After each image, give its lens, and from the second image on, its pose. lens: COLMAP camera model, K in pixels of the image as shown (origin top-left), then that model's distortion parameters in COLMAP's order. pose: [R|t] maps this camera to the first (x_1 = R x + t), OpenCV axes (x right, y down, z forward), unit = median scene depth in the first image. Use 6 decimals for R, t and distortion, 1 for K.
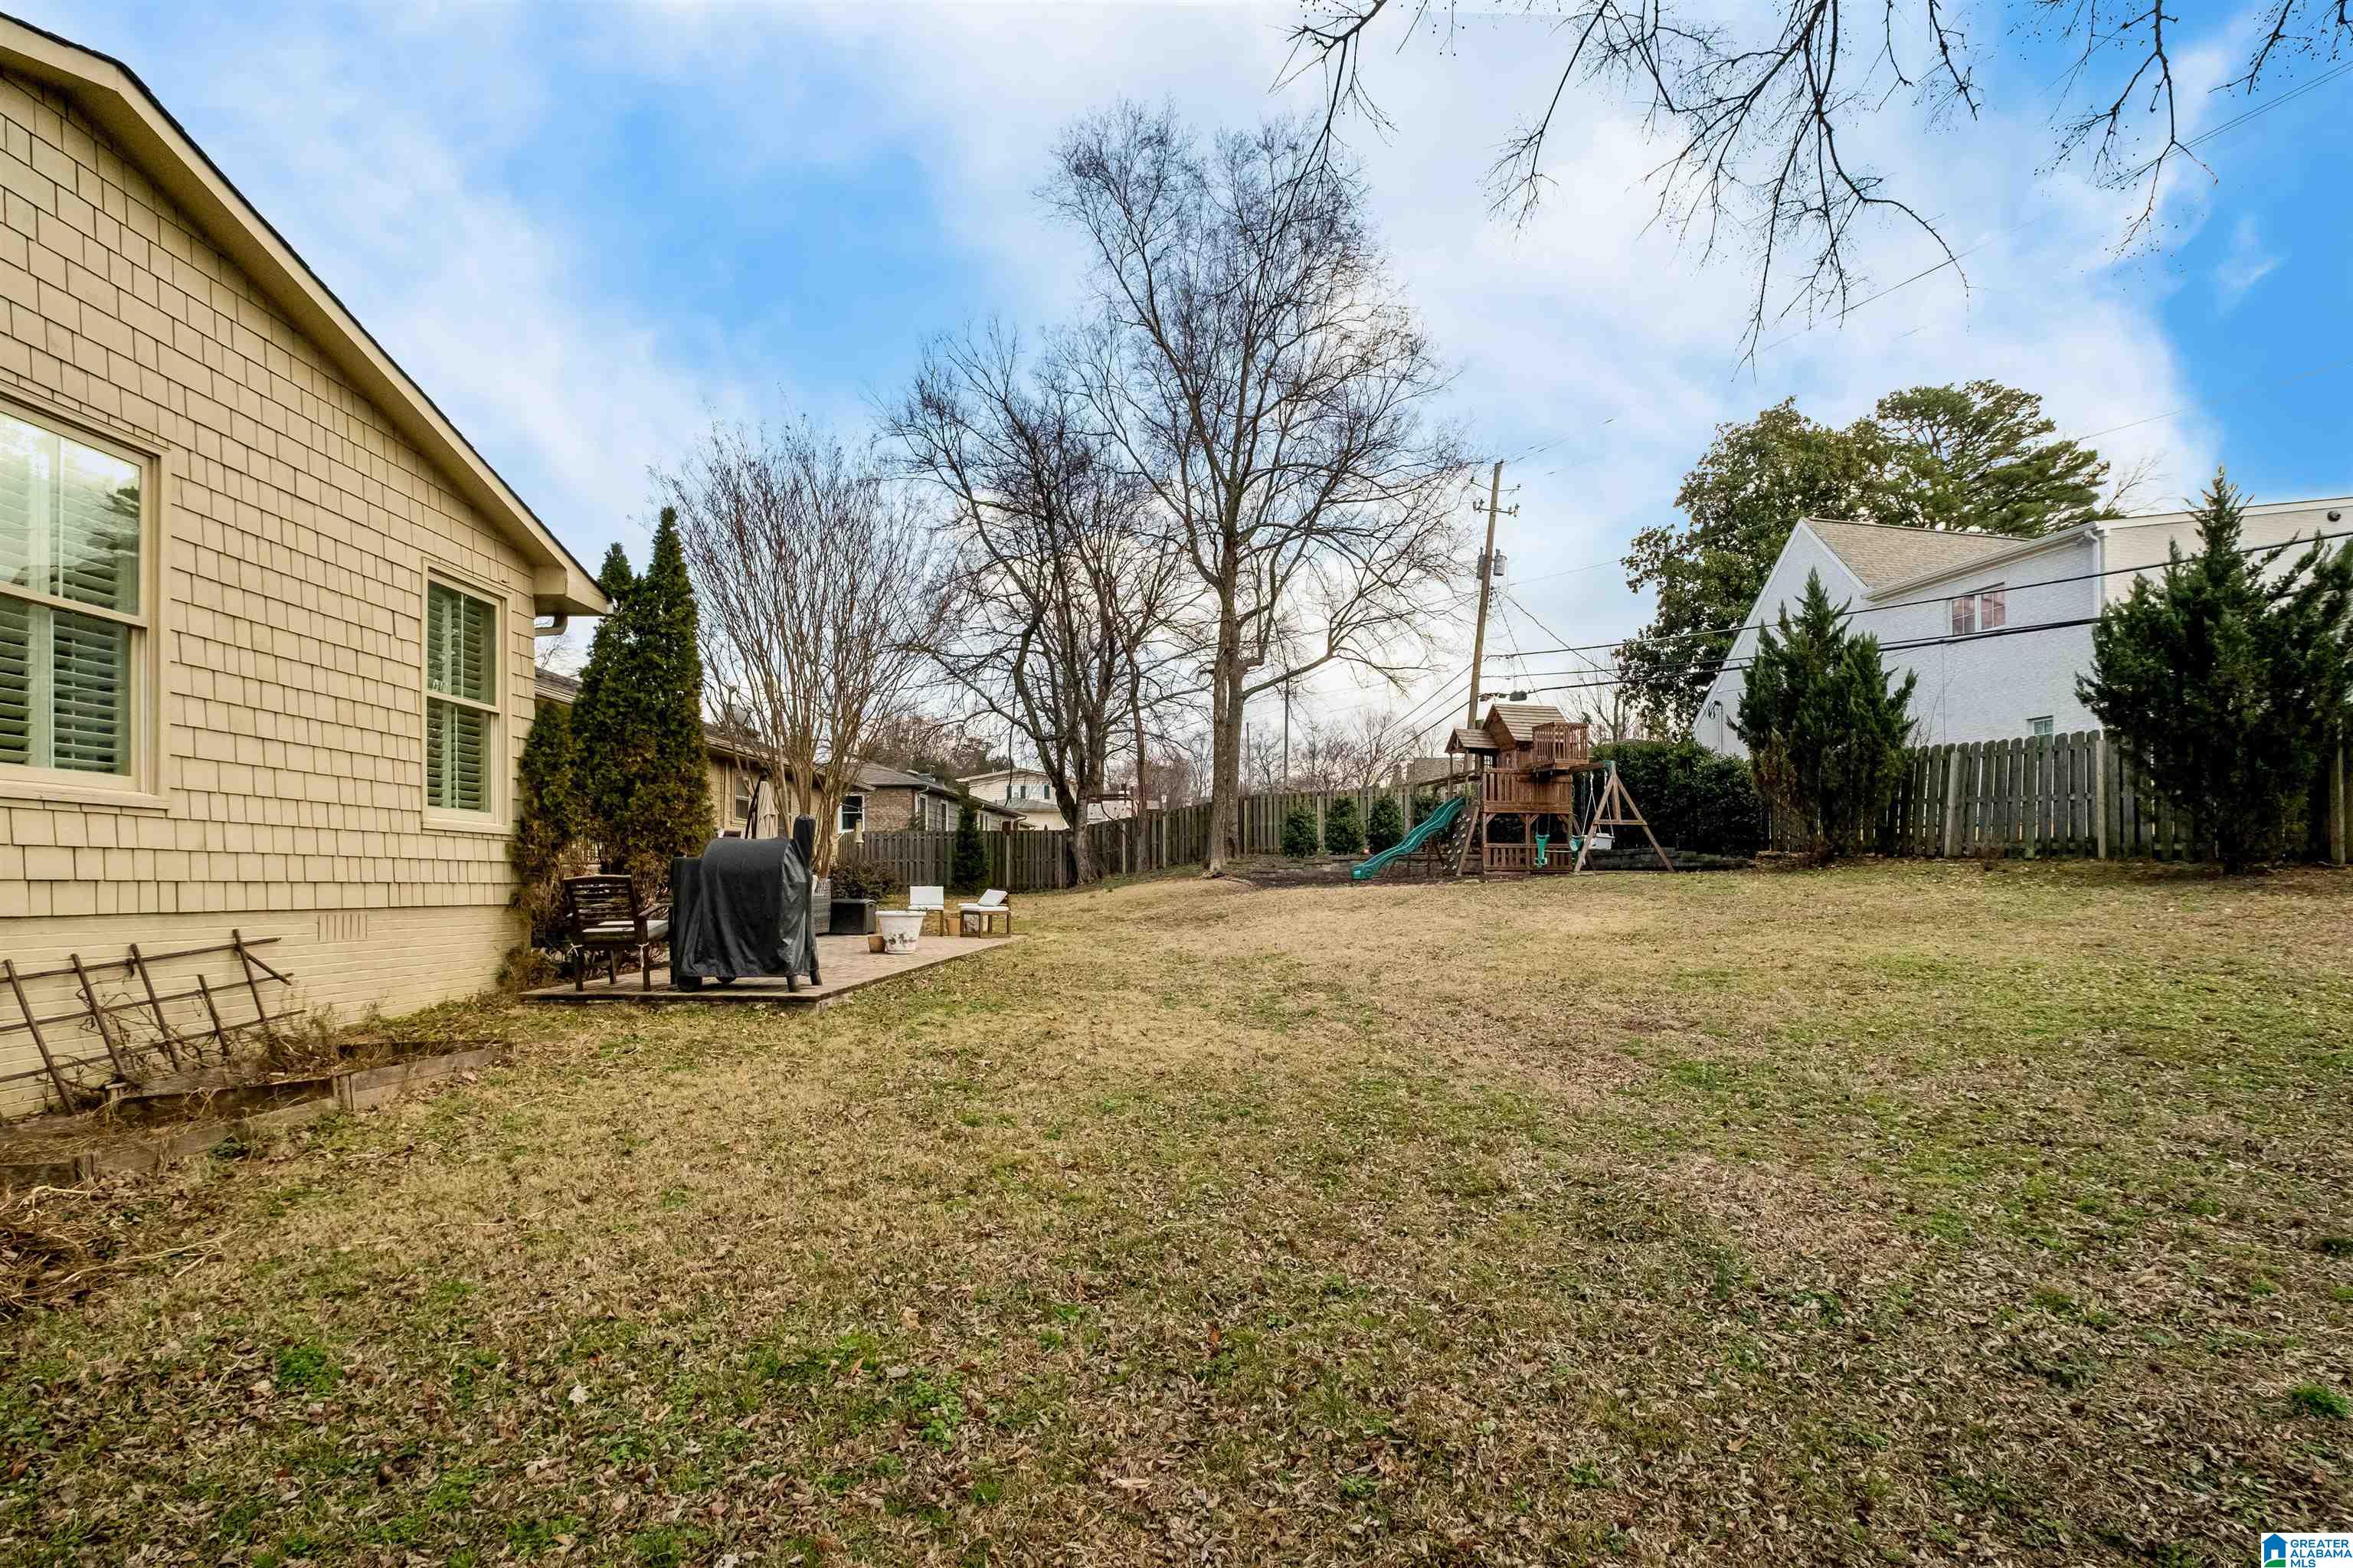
lens RADIAL K [[1026.4, 0, 1164.4], [0, 1026.4, 792.0], [0, 0, 1]] dist [0.000340, 0.000109]
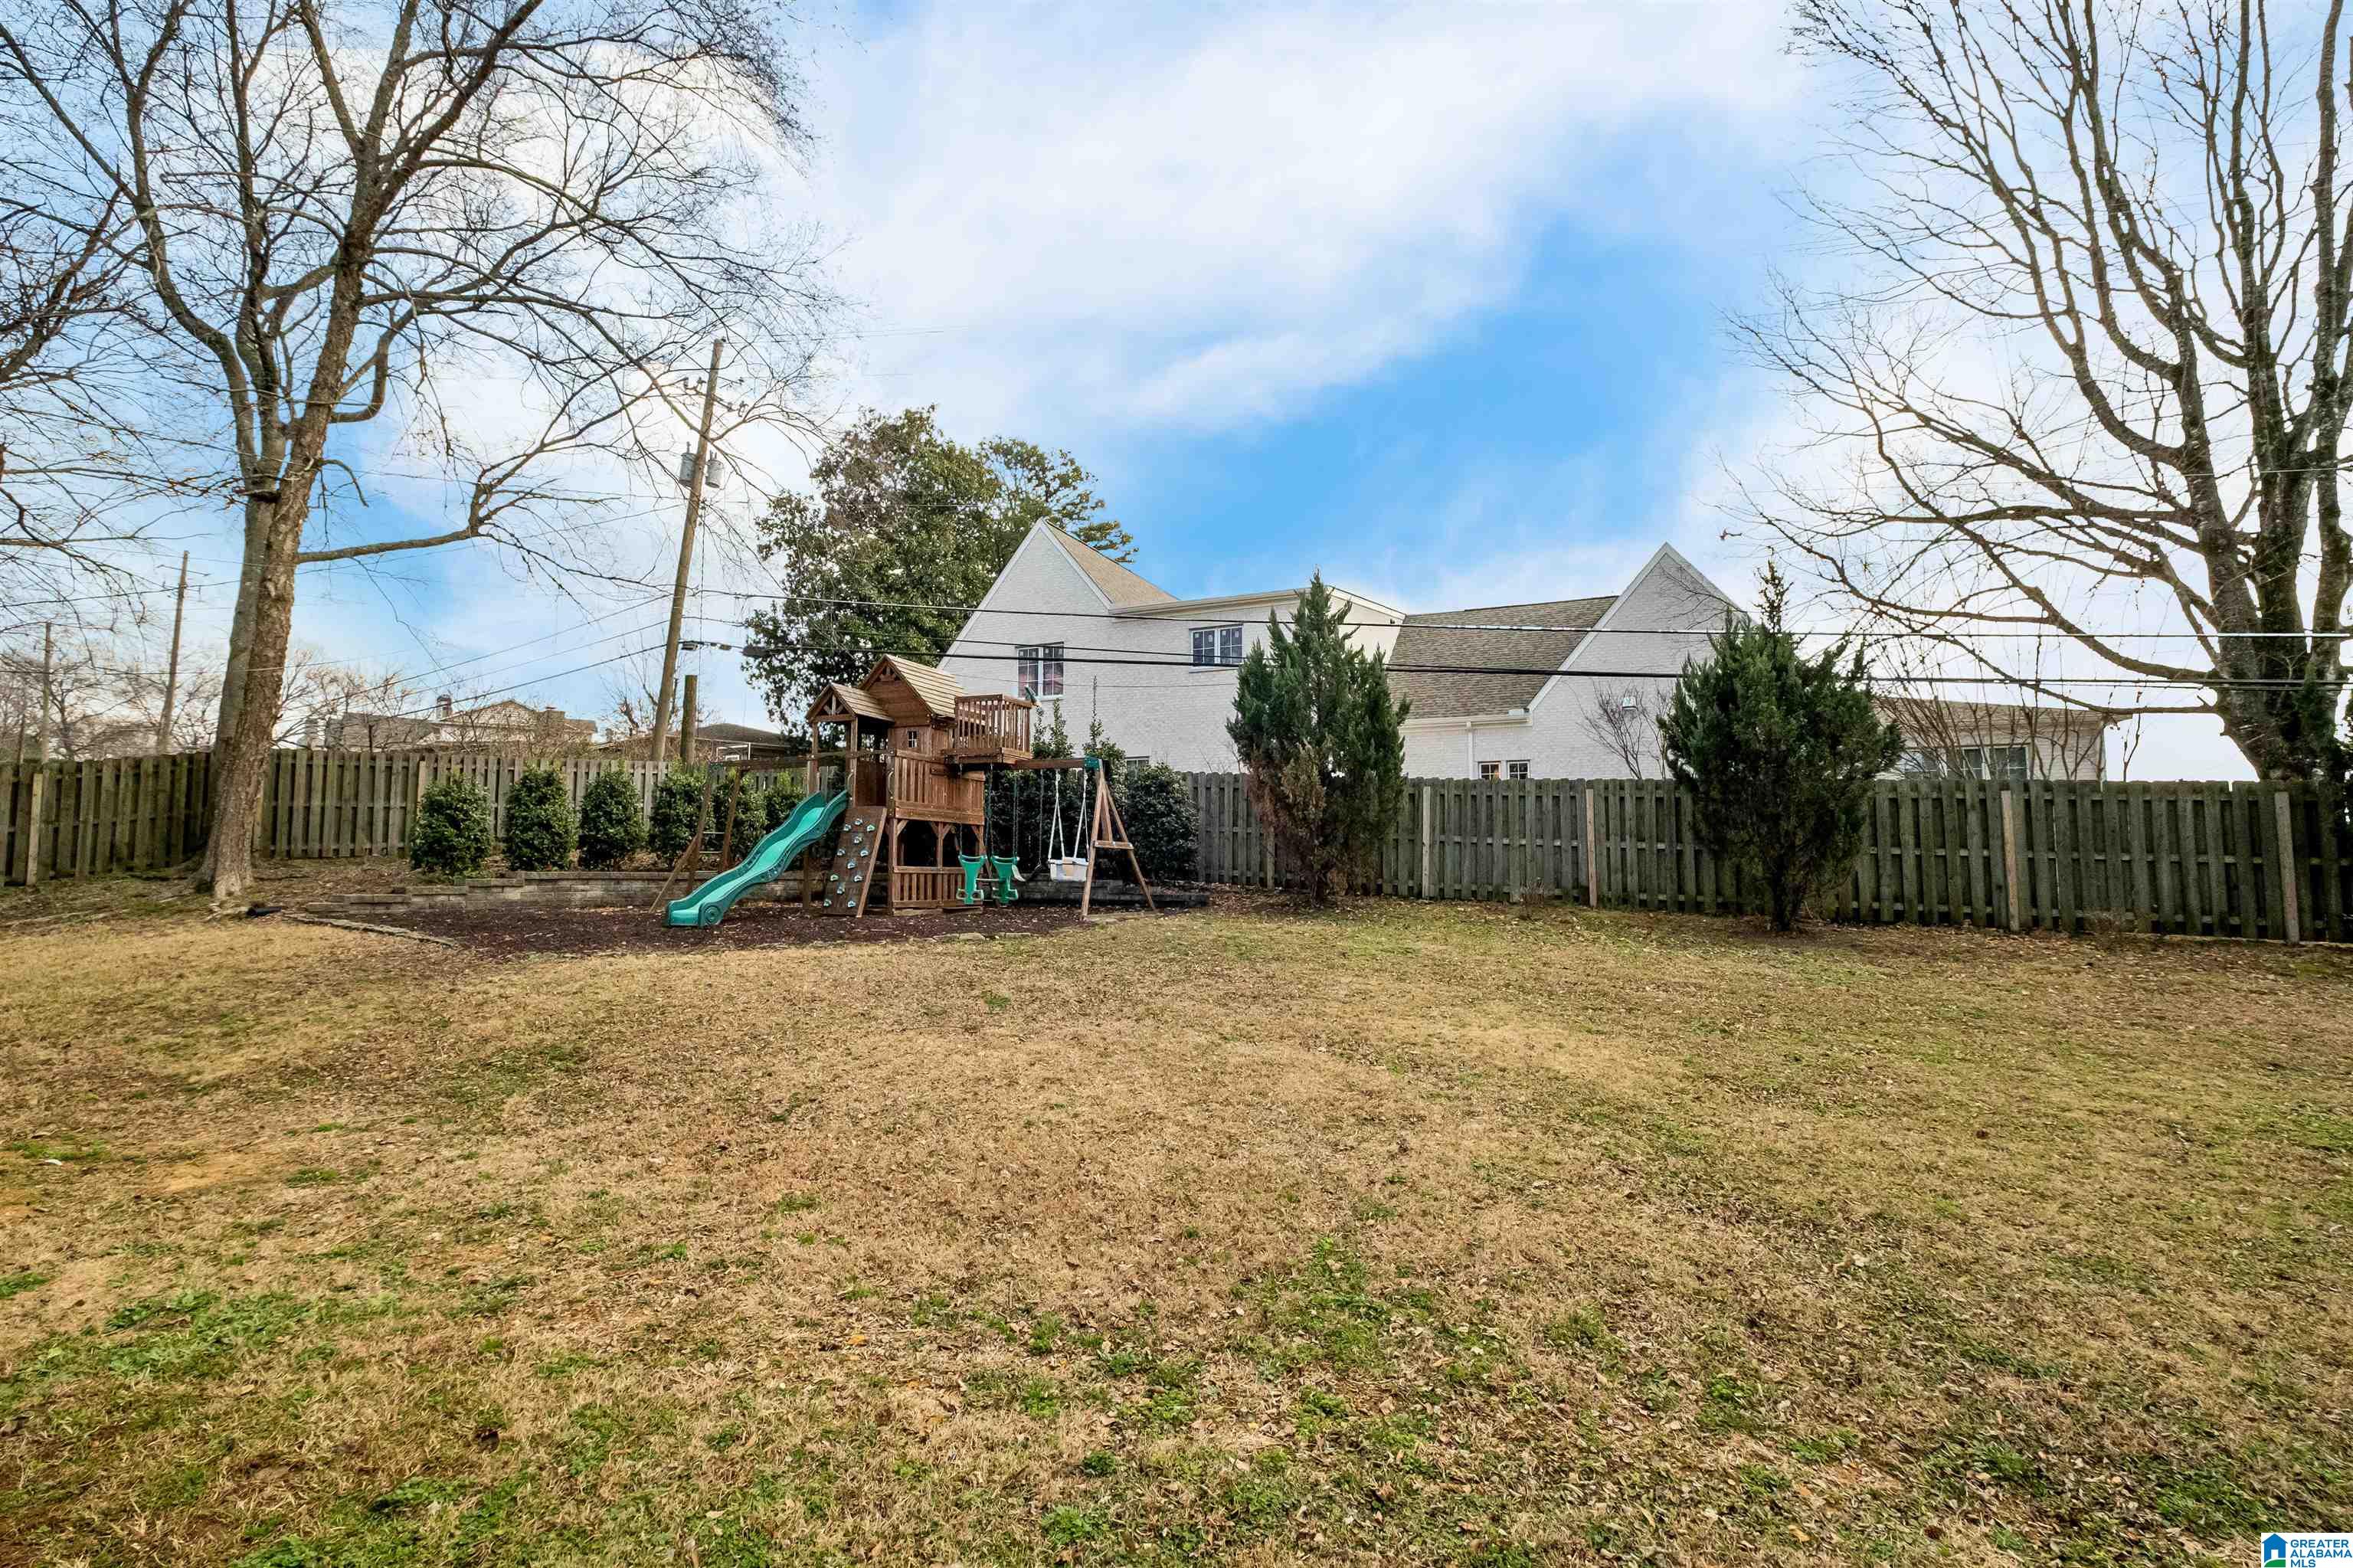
lens RADIAL K [[1058.2, 0, 1175.6], [0, 1058.2, 756.7], [0, 0, 1]] dist [-0.000770, -0.000178]
pose [[0.603842, 0.091662, 0.791816, -0.085578], [-0.075522, 0.995477, -0.057645, 0.004764], [-0.793518, -0.024991, 0.608033, 0.348471]]
